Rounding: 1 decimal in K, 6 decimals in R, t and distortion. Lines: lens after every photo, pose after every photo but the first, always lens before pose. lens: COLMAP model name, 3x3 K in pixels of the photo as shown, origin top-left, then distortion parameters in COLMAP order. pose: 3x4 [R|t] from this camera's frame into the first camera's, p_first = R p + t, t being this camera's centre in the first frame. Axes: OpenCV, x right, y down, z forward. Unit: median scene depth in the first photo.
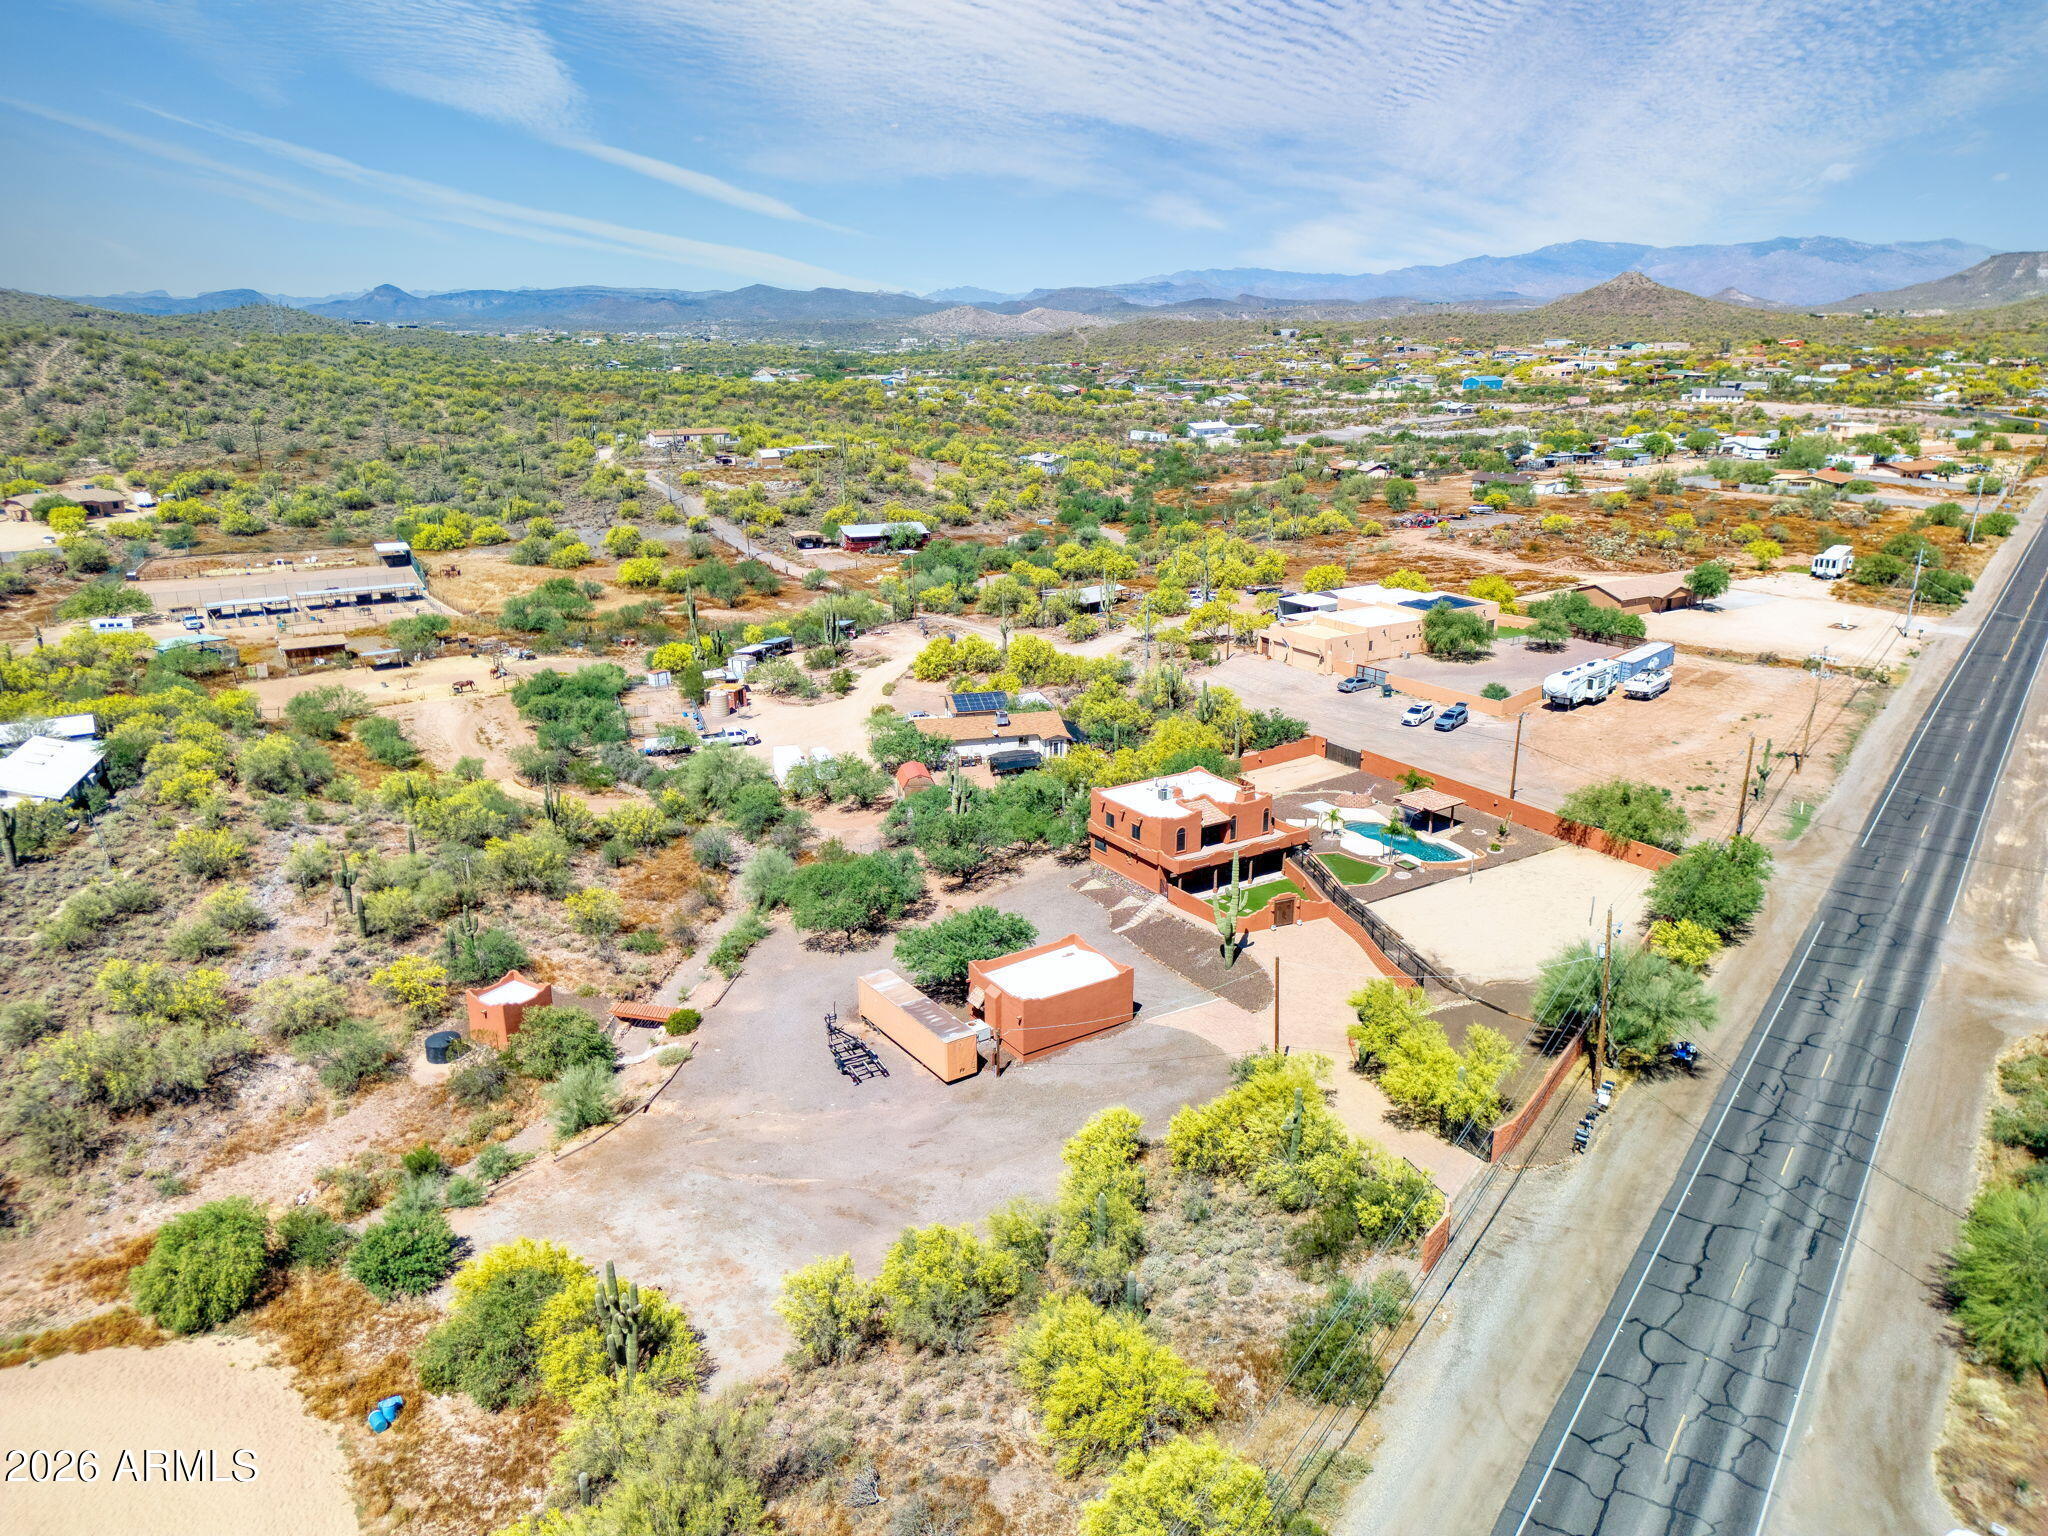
lens RADIAL K [[1410.9, 0, 1024.0], [0, 1410.9, 768.0], [0, 0, 1]] dist [0.077744, -0.078860]
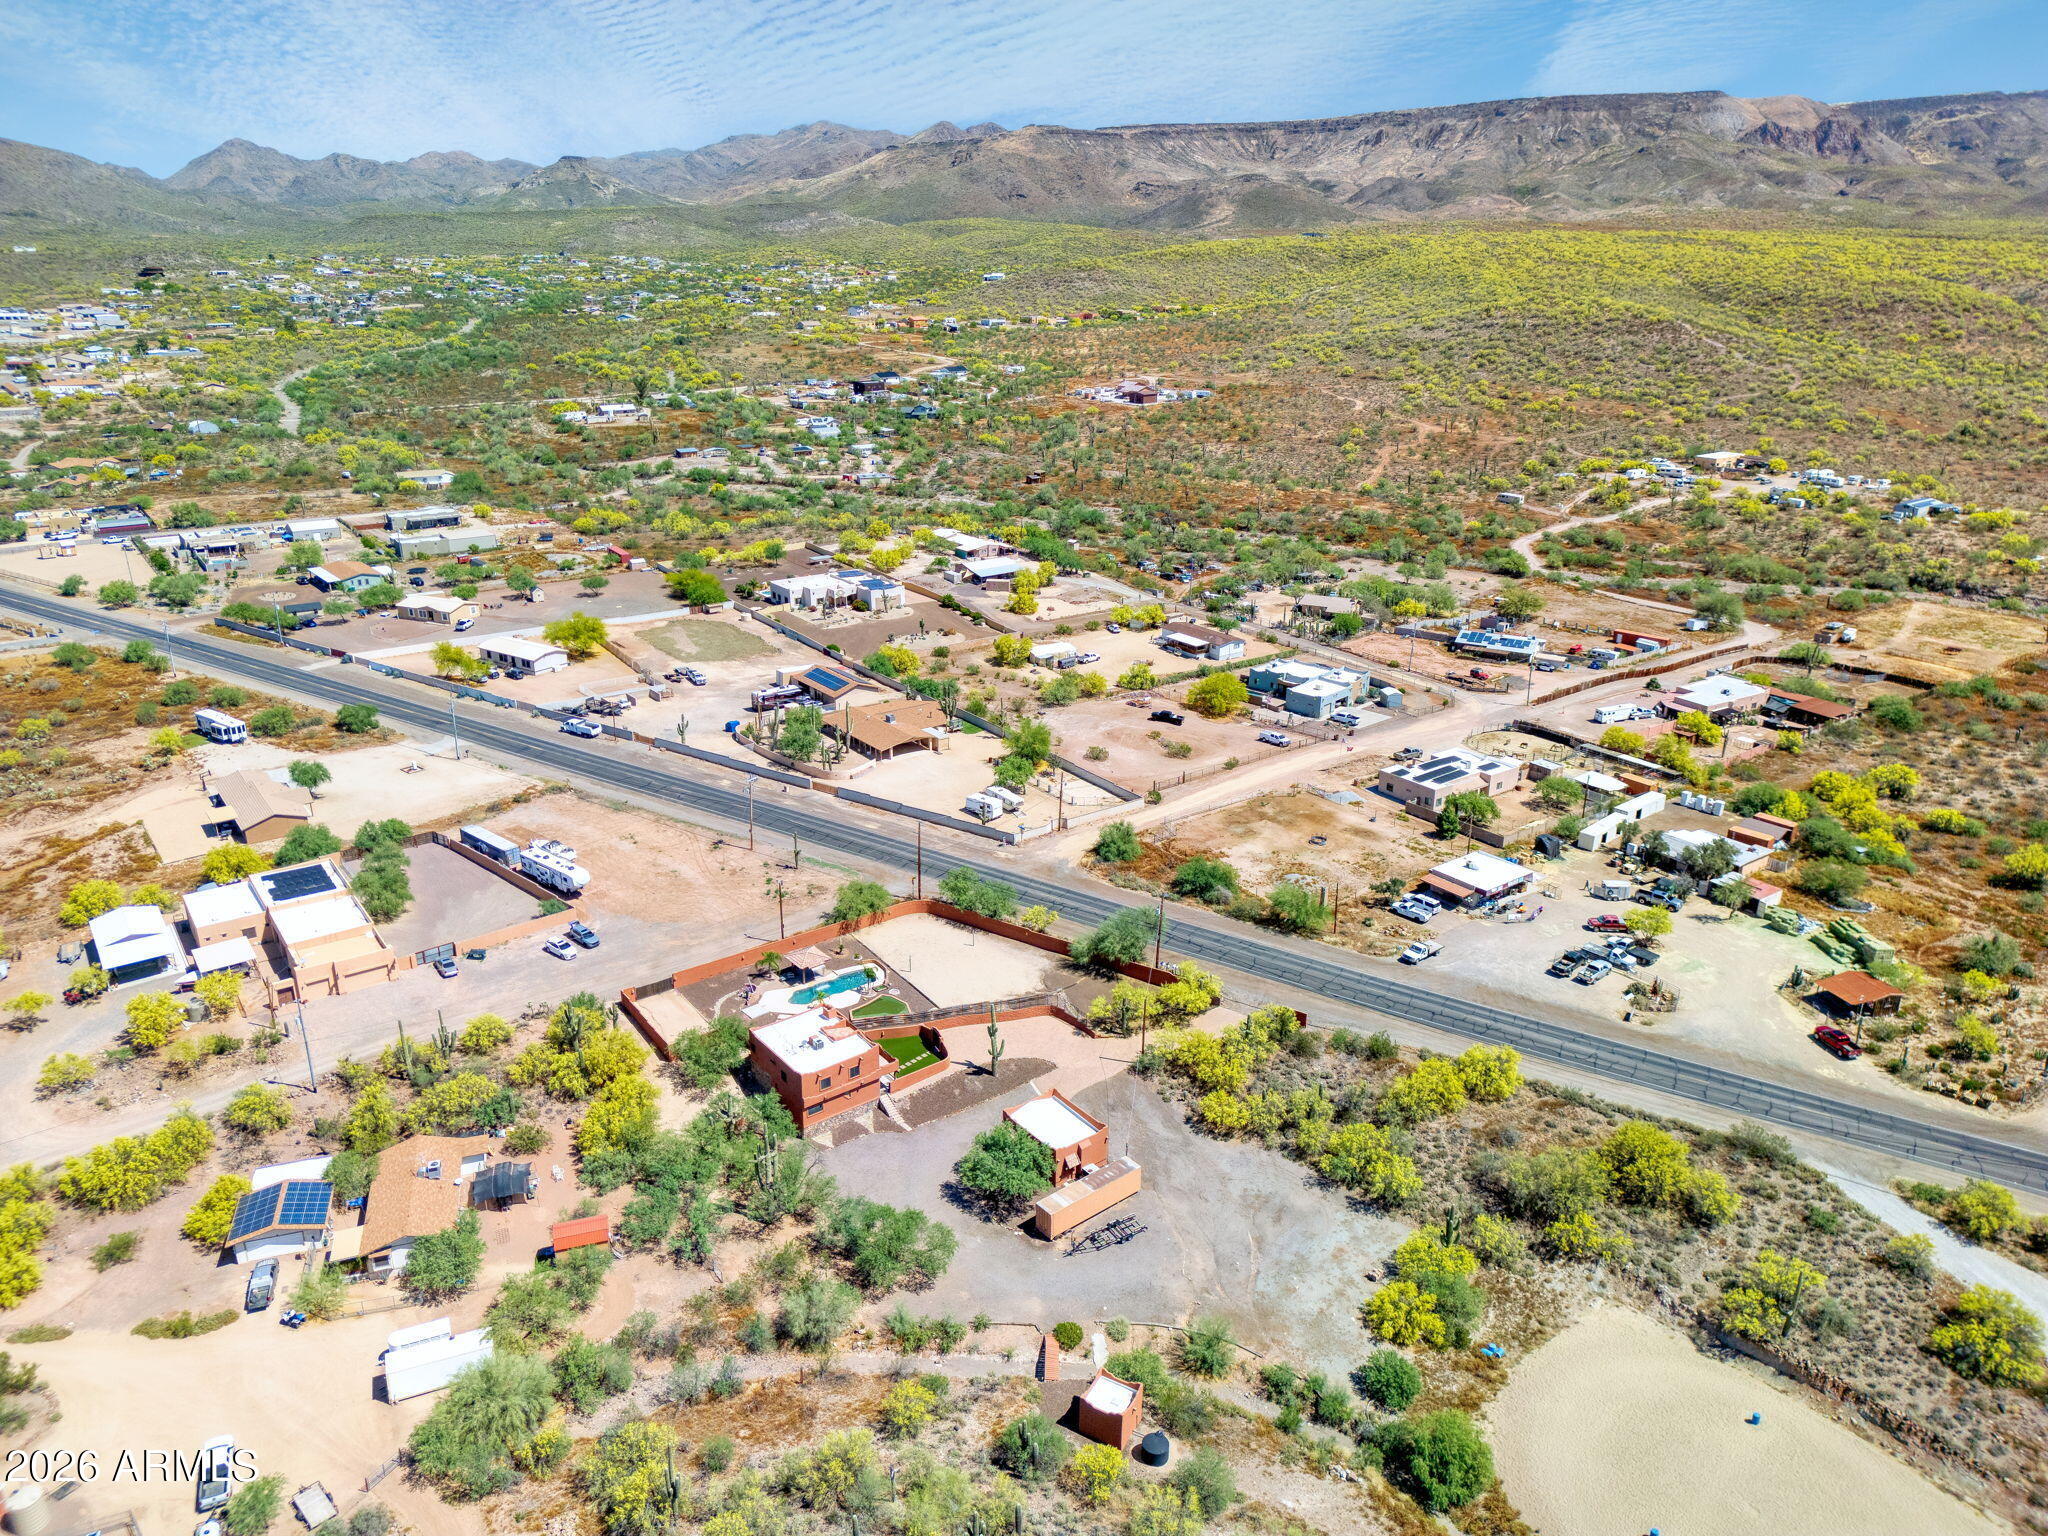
lens RADIAL K [[1410.9, 0, 1024.0], [0, 1410.9, 768.0], [0, 0, 1]] dist [0.077744, -0.078860]
pose [[-0.085187, -0.339620, 0.936697, -1.270988], [0.295741, 0.889128, 0.349269, -0.733977], [-0.951462, 0.306773, 0.024698, 0.860769]]
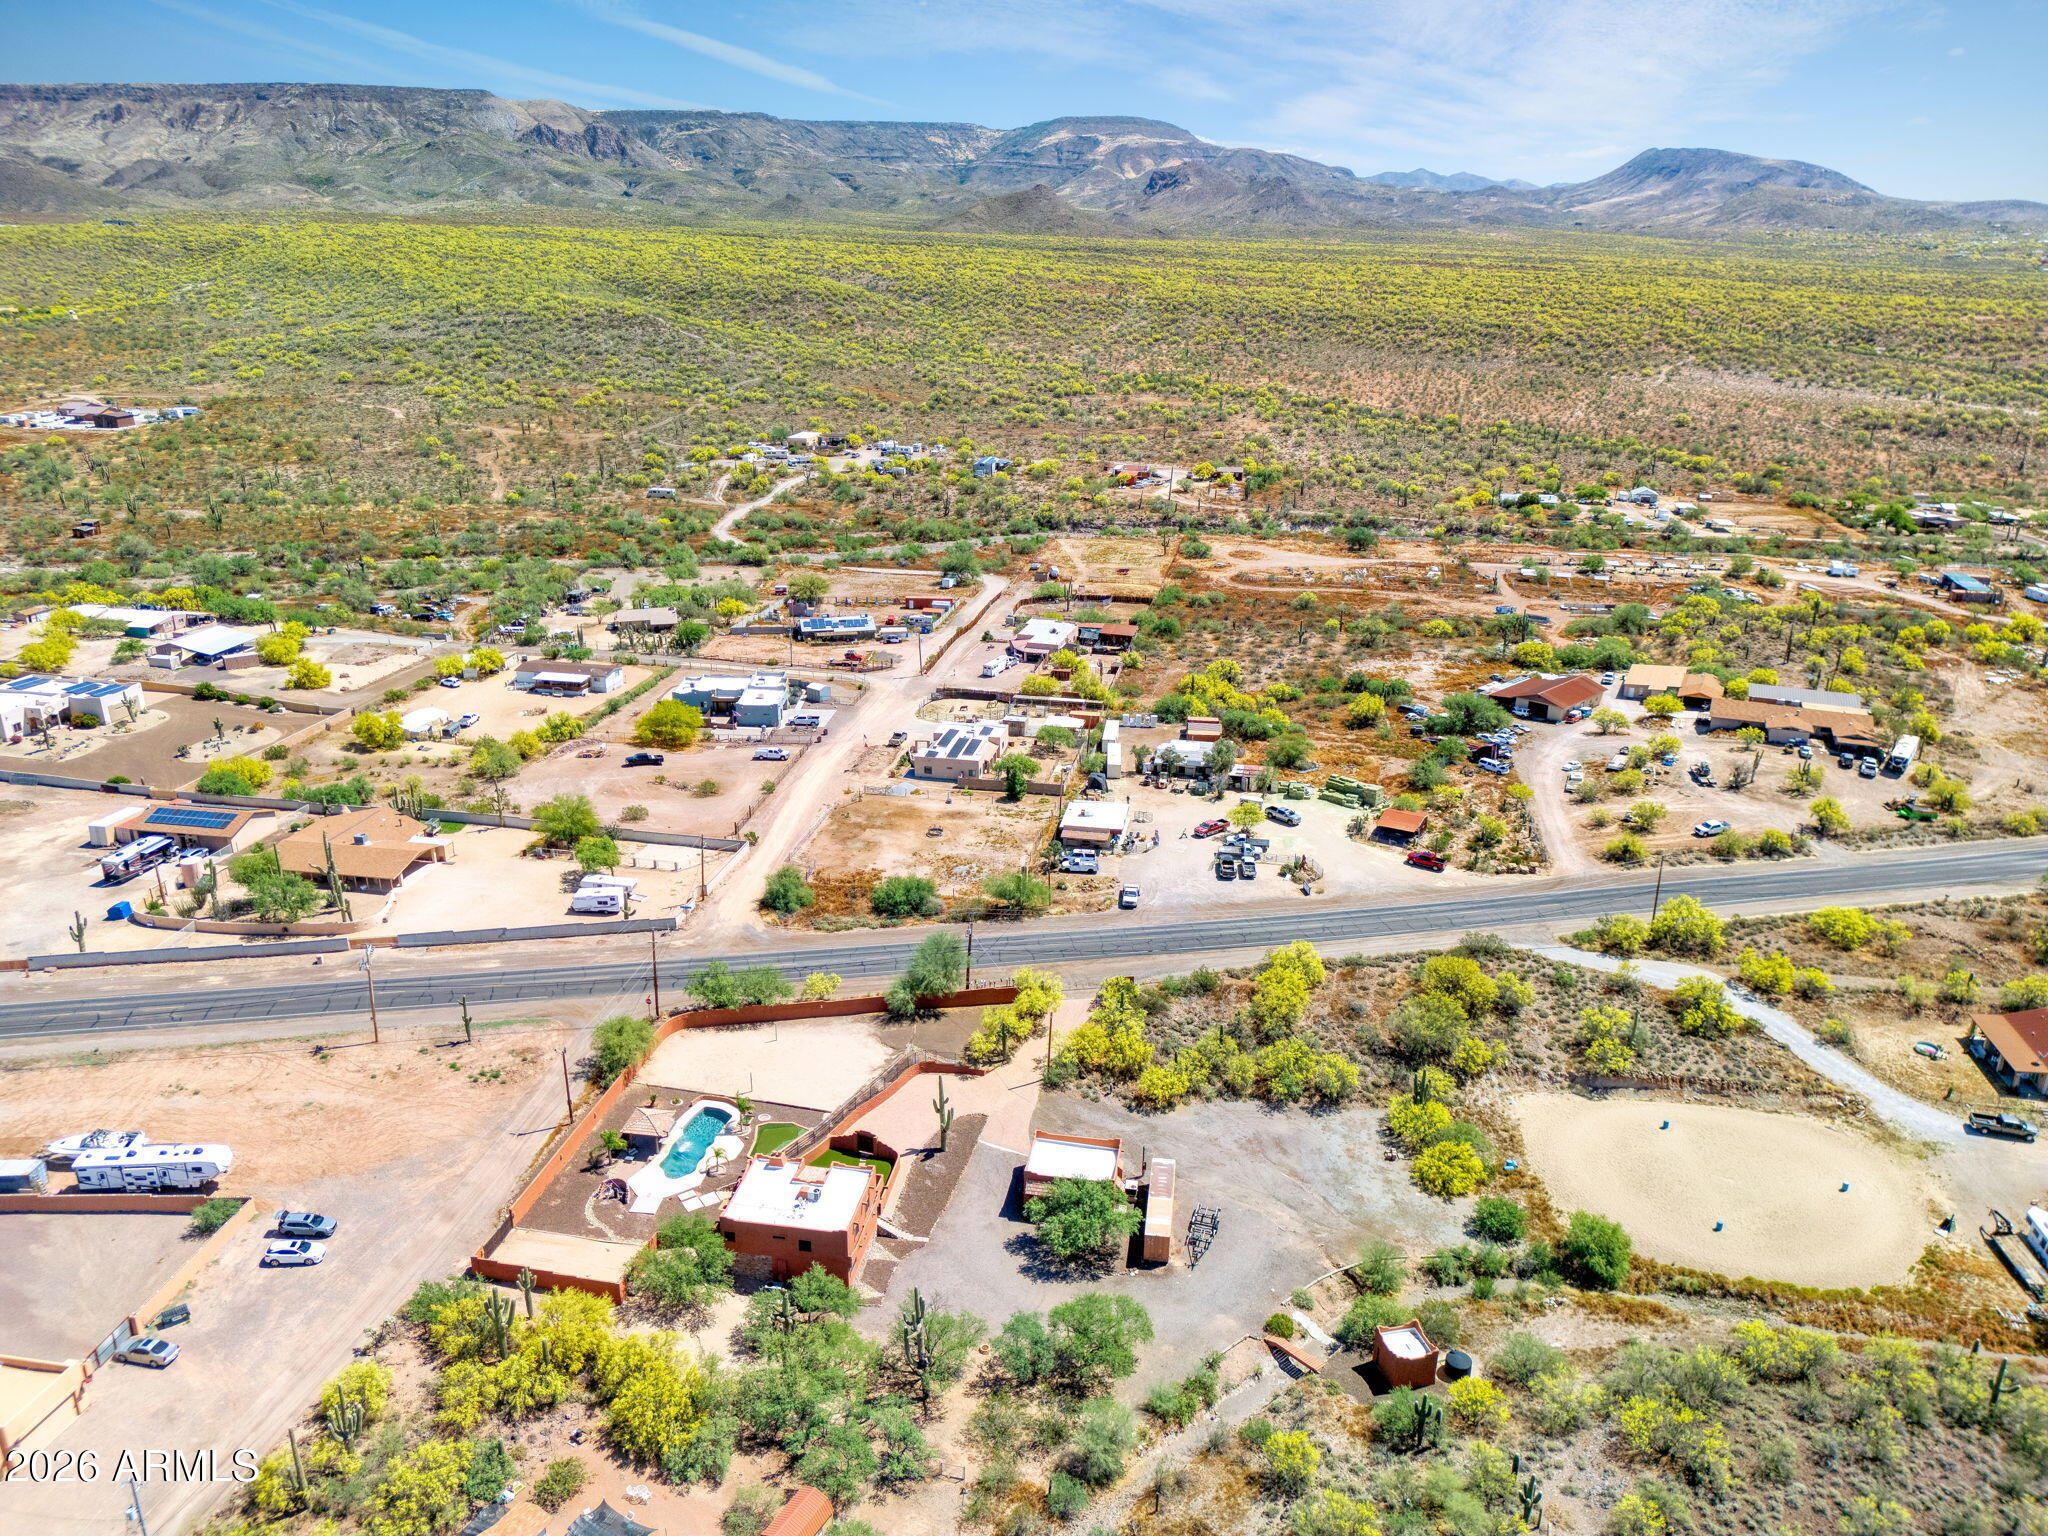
lens RADIAL K [[1410.9, 0, 1024.0], [0, 1410.9, 768.0], [0, 0, 1]] dist [0.077744, -0.078860]
pose [[-0.741391, -0.230801, 0.630135, -0.772157], [0.199638, 0.820627, 0.535458, -0.981353], [-0.640690, 0.522783, -0.562329, 1.628924]]
